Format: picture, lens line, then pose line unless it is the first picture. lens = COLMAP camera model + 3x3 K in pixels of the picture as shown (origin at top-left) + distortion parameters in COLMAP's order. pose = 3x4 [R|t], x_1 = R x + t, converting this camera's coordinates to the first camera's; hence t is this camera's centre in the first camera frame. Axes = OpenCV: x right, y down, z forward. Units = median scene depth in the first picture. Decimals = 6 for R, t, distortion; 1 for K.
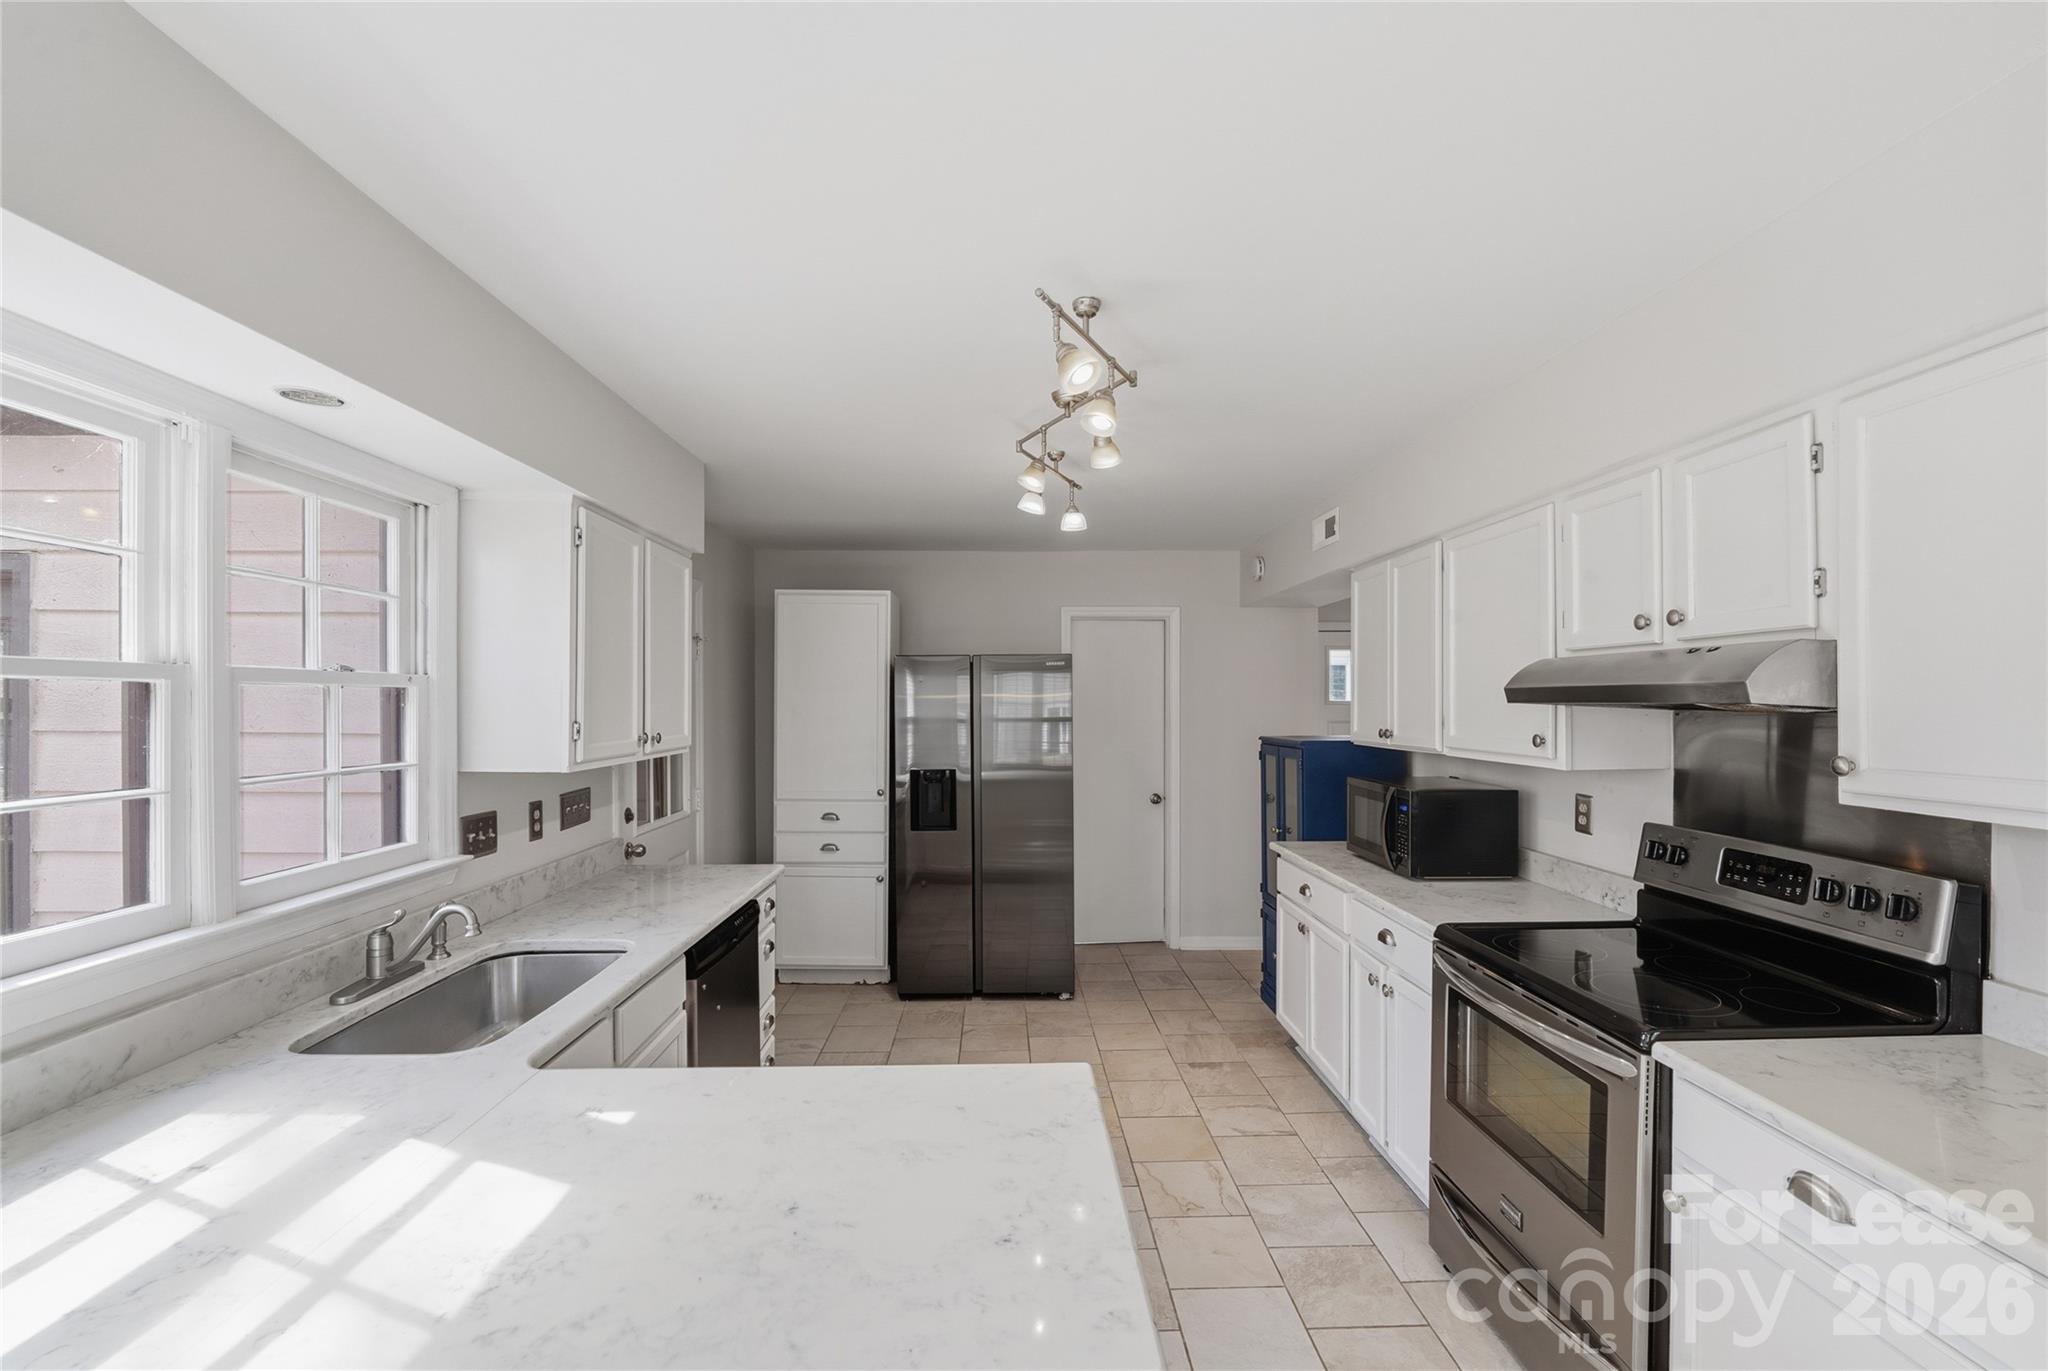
lens RADIAL K [[848.3, 0, 1015.9], [0, 848.3, 698.6], [0, 0, 1]] dist [-0.006234, -0.004031]
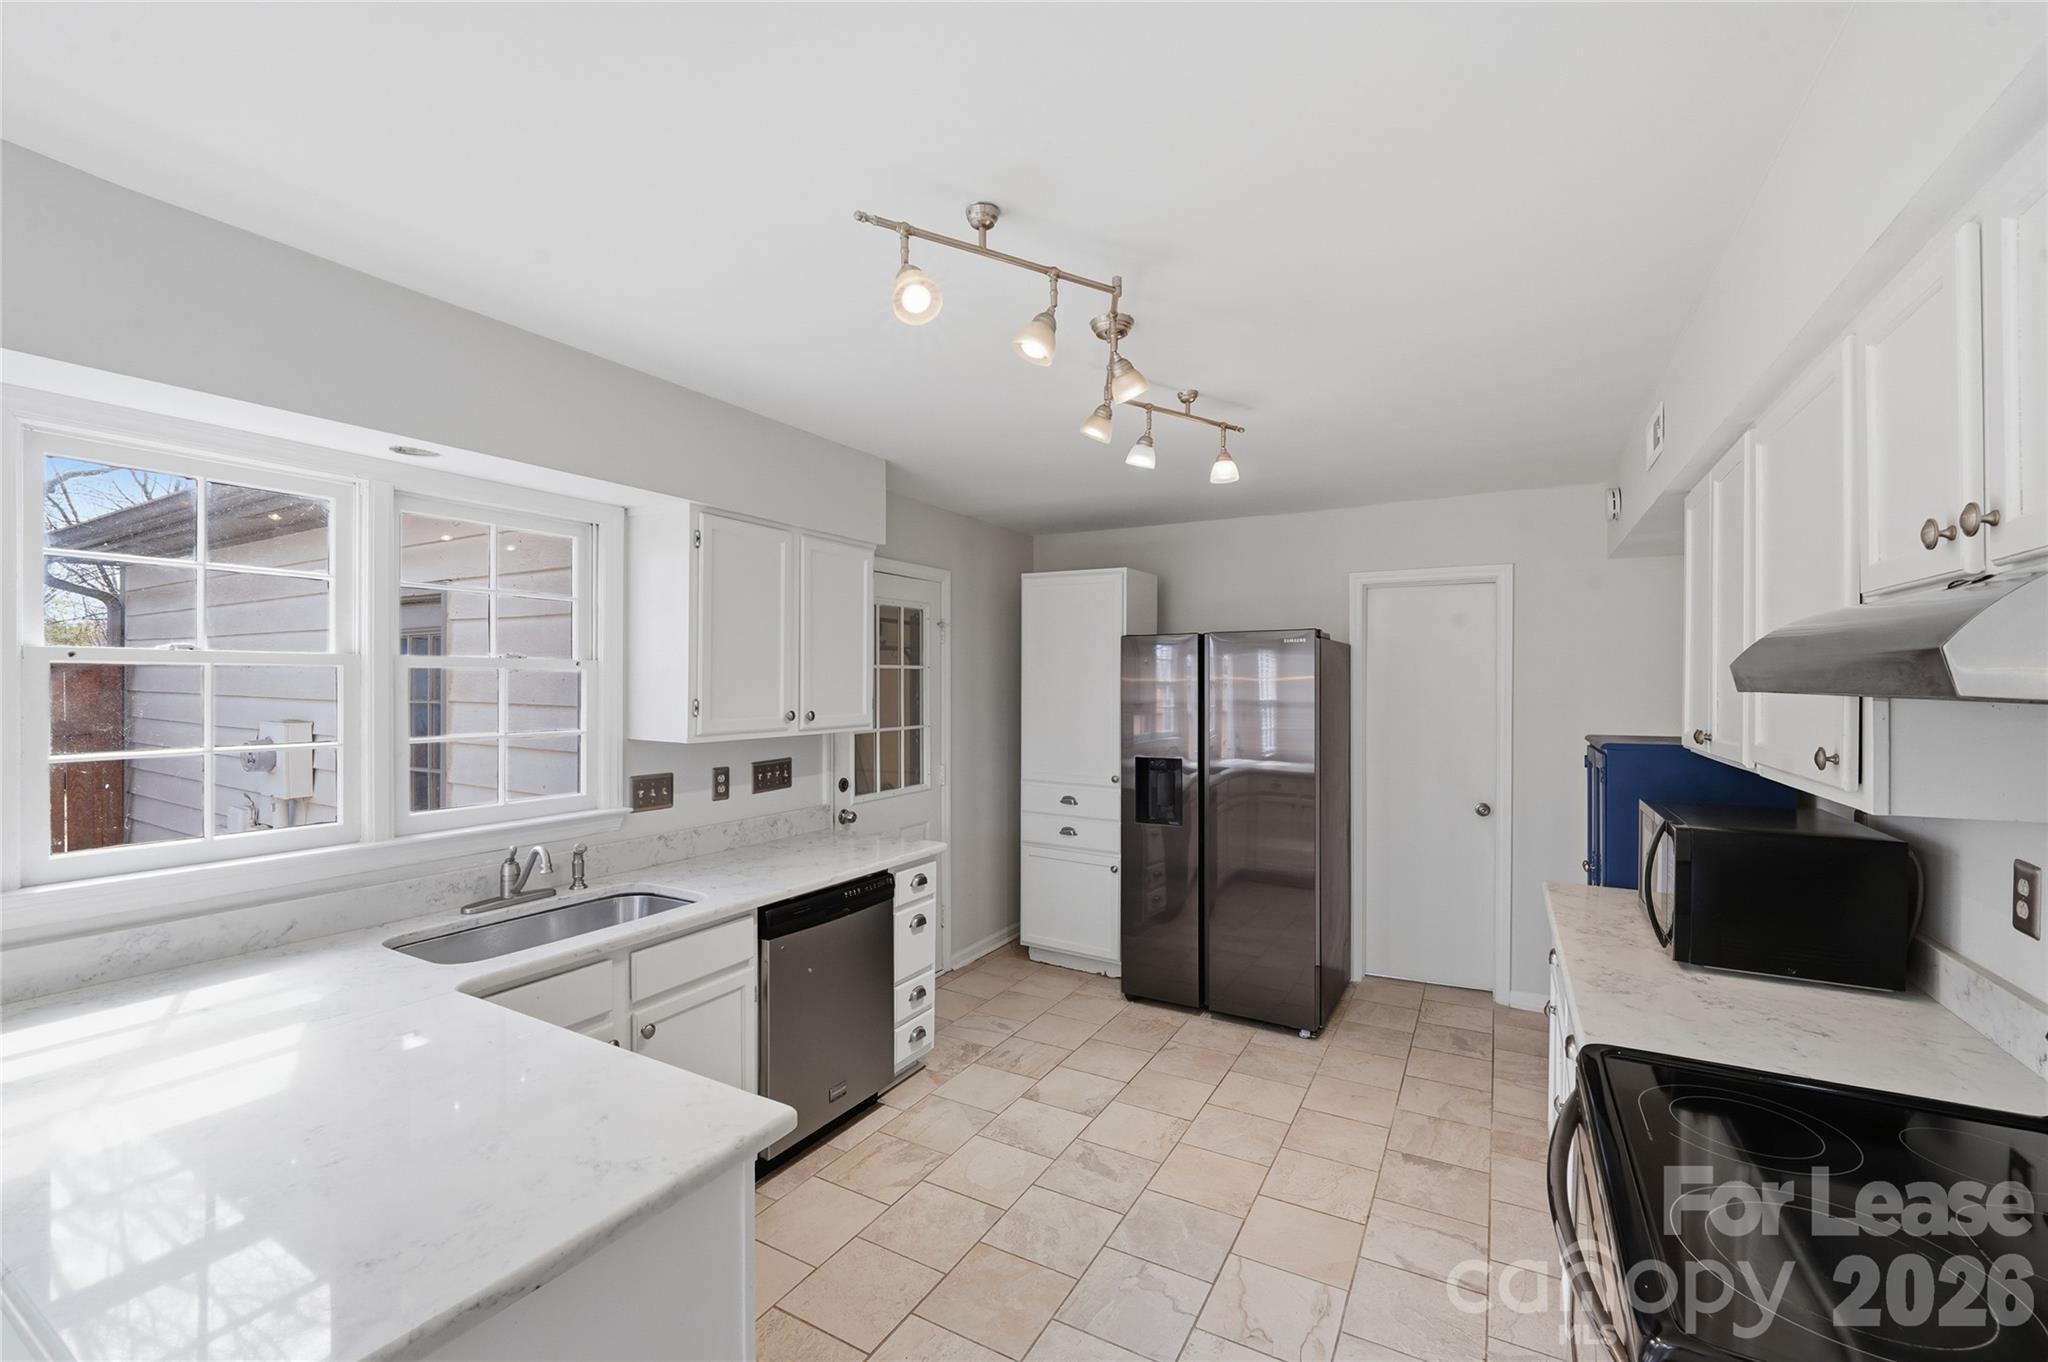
lens RADIAL K [[843.7, 0, 1026.9], [0, 843.7, 683.8], [0, 0, 1]] dist [-0.008207, -0.002066]
pose [[0.854878, 0.004992, -0.518806, 0.392984], [-0.002888, 0.999984, 0.004864, -0.001606], [0.518822, -0.002659, 0.854878, 0.214410]]
